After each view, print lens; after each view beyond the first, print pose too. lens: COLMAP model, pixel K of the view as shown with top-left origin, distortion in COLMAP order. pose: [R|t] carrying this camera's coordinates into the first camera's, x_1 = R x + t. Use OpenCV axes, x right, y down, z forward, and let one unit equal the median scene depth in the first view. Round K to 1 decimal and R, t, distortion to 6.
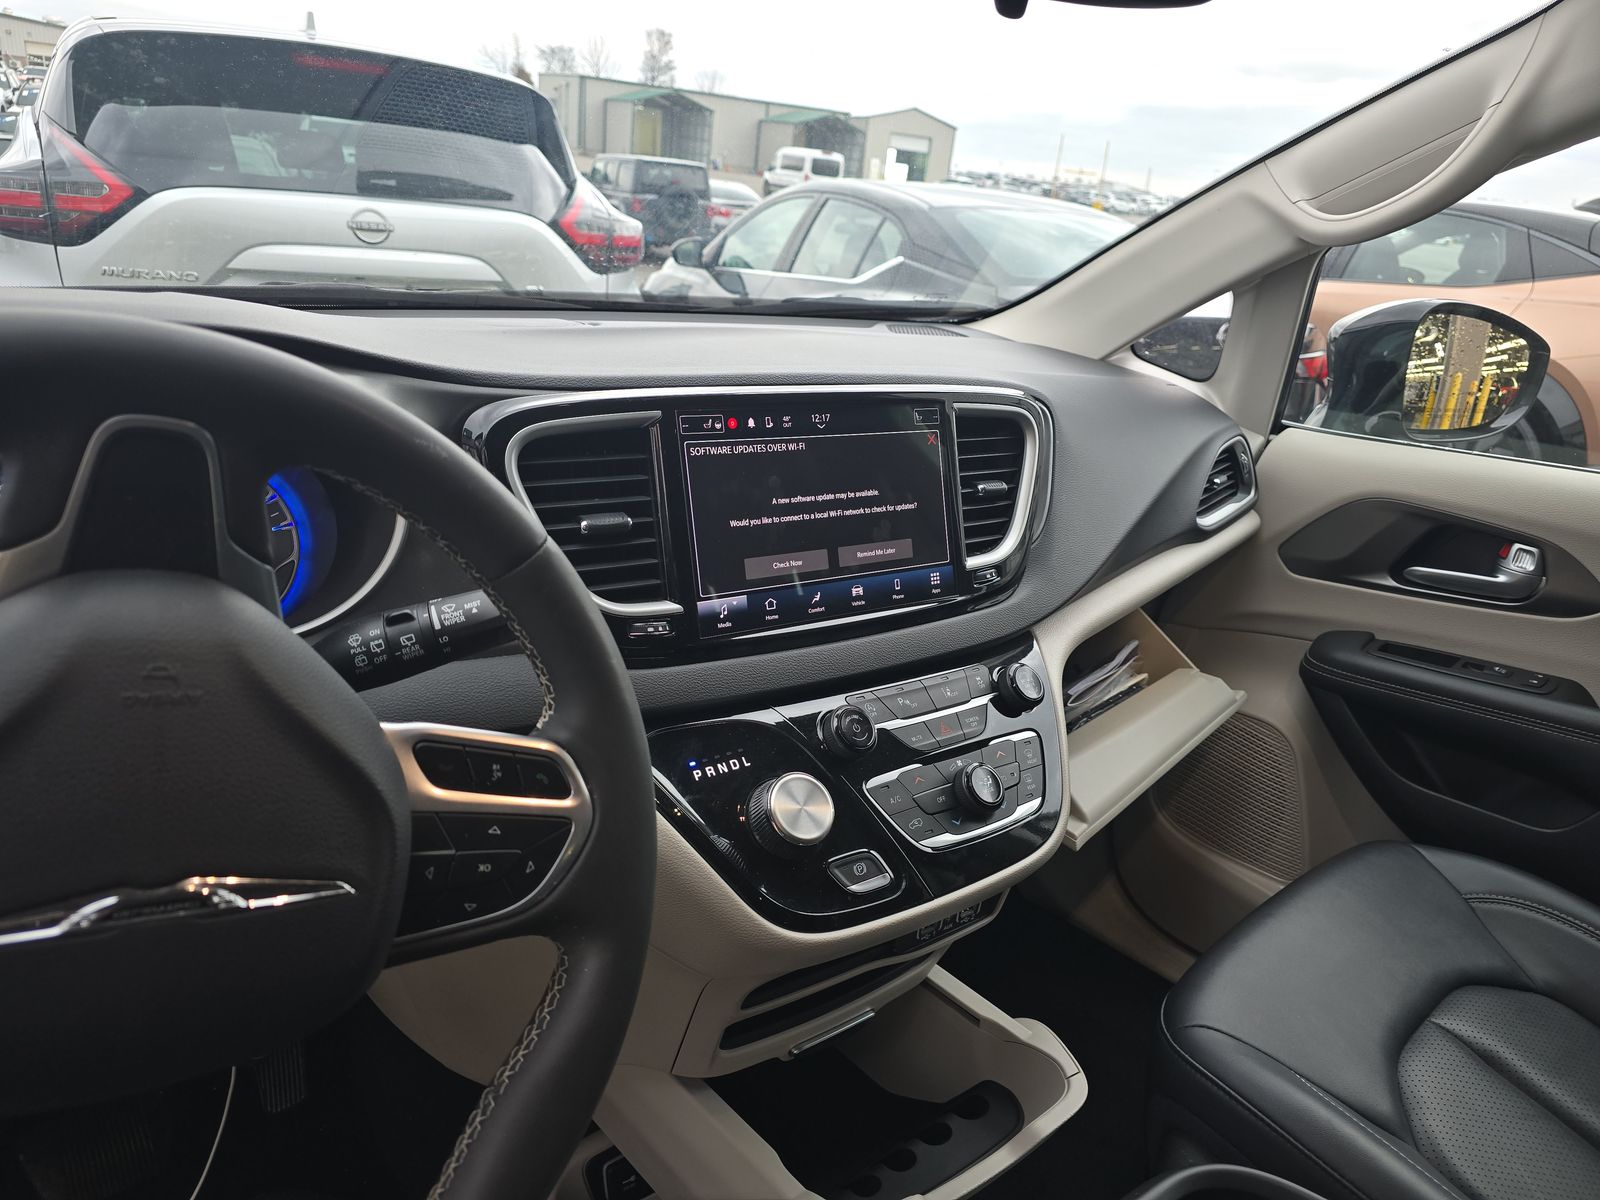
lens RADIAL K [[1062.4, 0, 808.6], [0, 1062.4, 600.5], [0, 0, 1]] dist [0.004957, -0.000401]
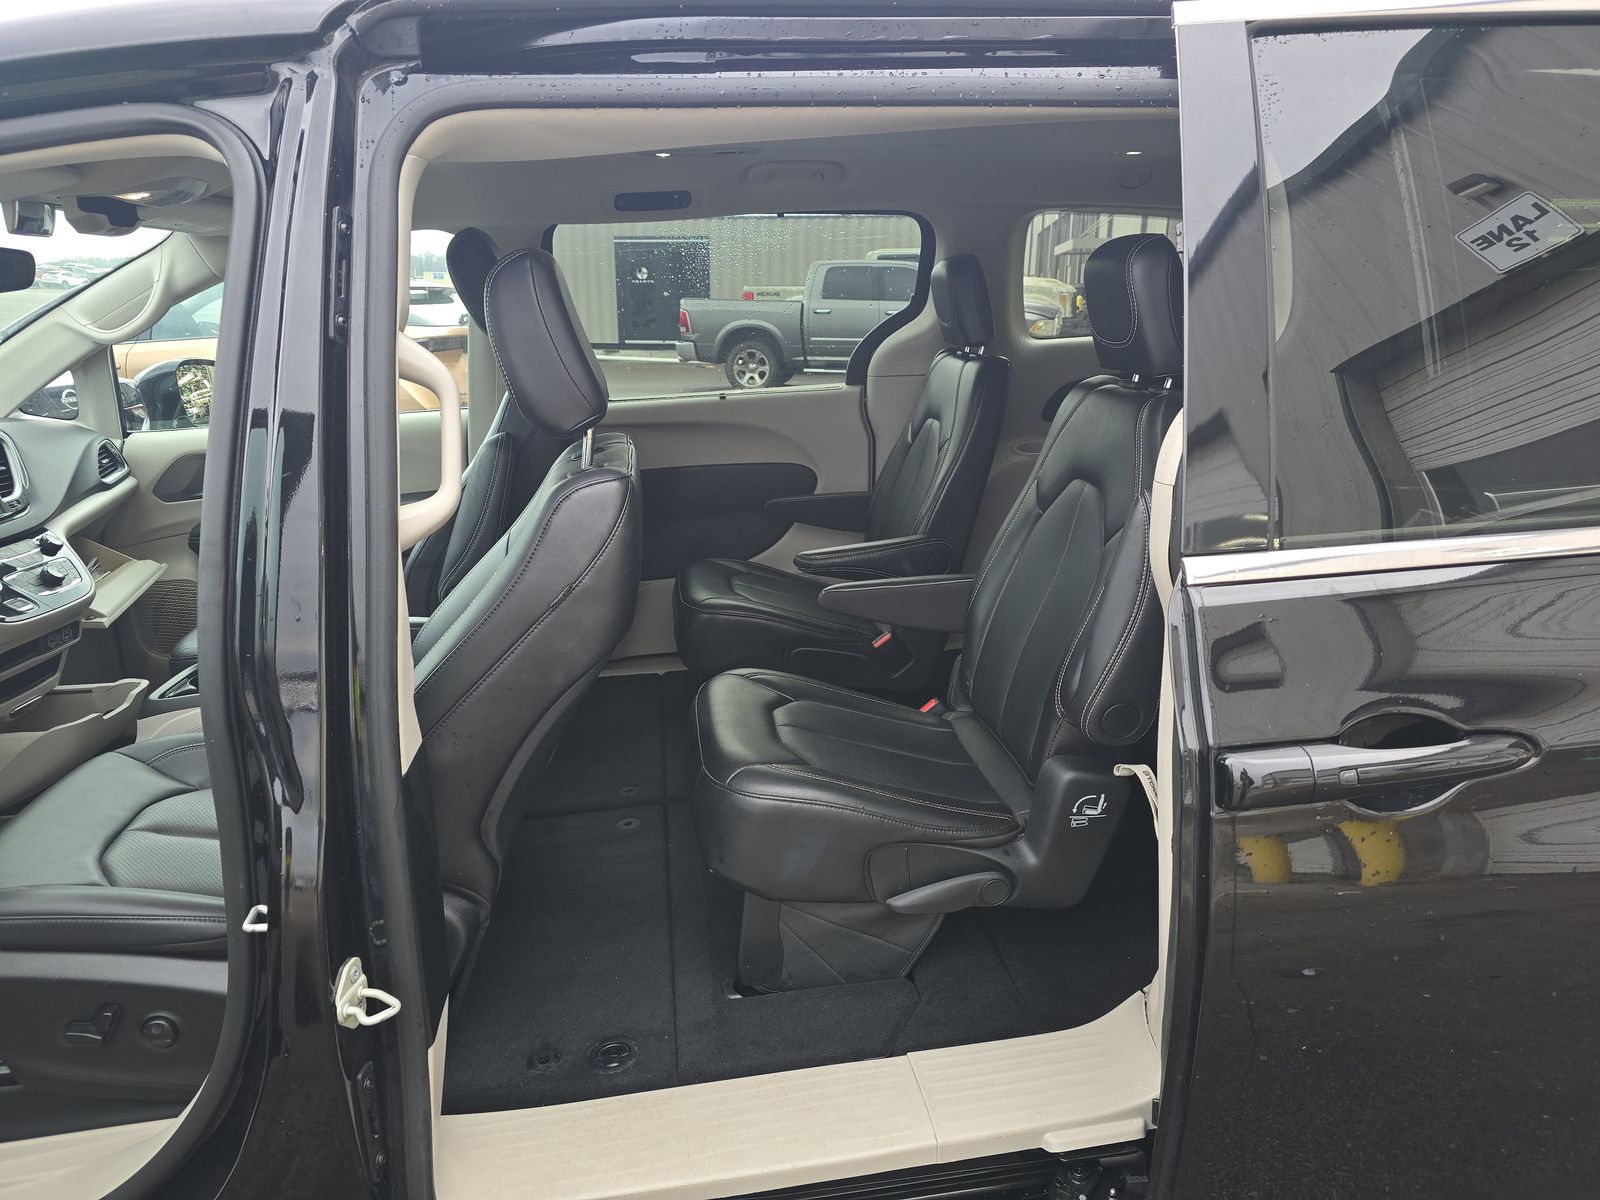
lens RADIAL K [[1062.4, 0, 808.6], [0, 1062.4, 600.5], [0, 0, 1]] dist [0.004957, -0.000401]
pose [[0.553353, -0.314328, 0.771361, -0.478692], [0.343262, 0.929825, 0.132654, 0.299082], [-0.758928, 0.191375, 0.622418, -1.132294]]
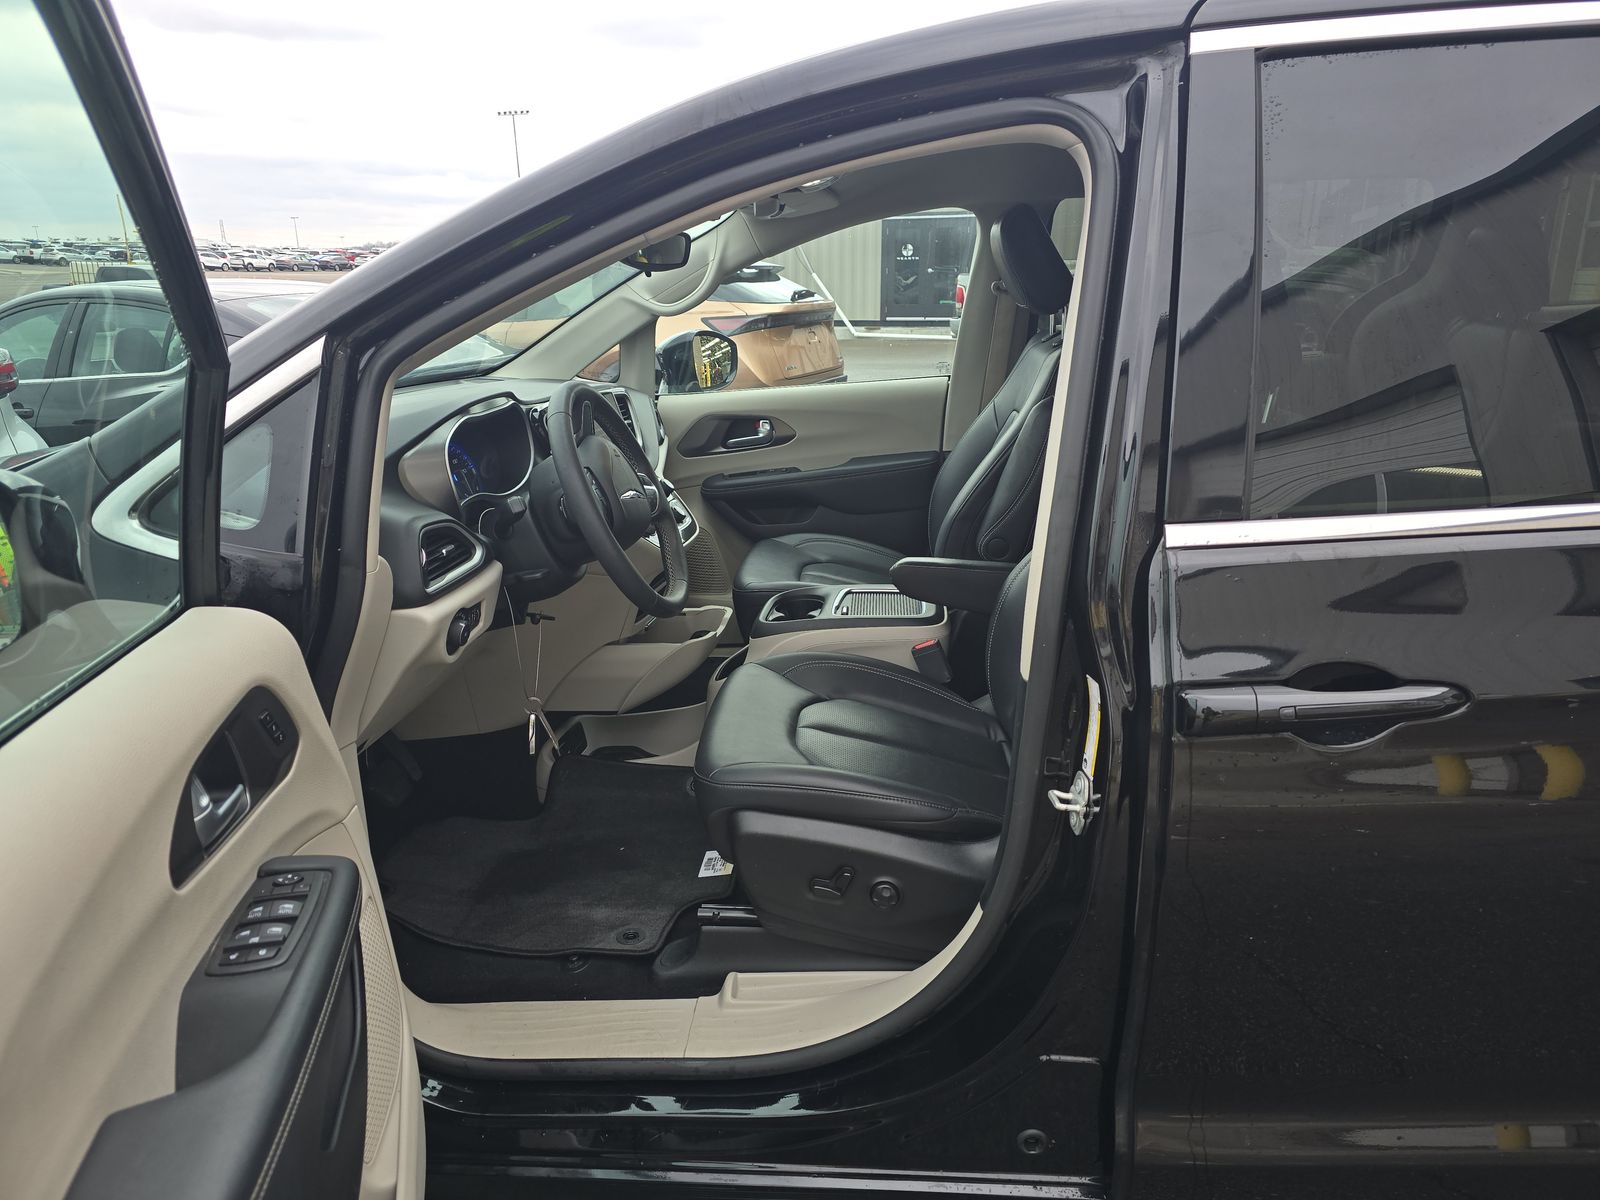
lens RADIAL K [[1062.4, 0, 808.6], [0, 1062.4, 600.5], [0, 0, 1]] dist [0.004957, -0.000401]
pose [[0.715738, -0.295352, 0.632840, -0.884098], [0.317195, 0.944792, 0.082197, 0.162089], [-0.622179, 0.141902, 0.769907, -0.860482]]
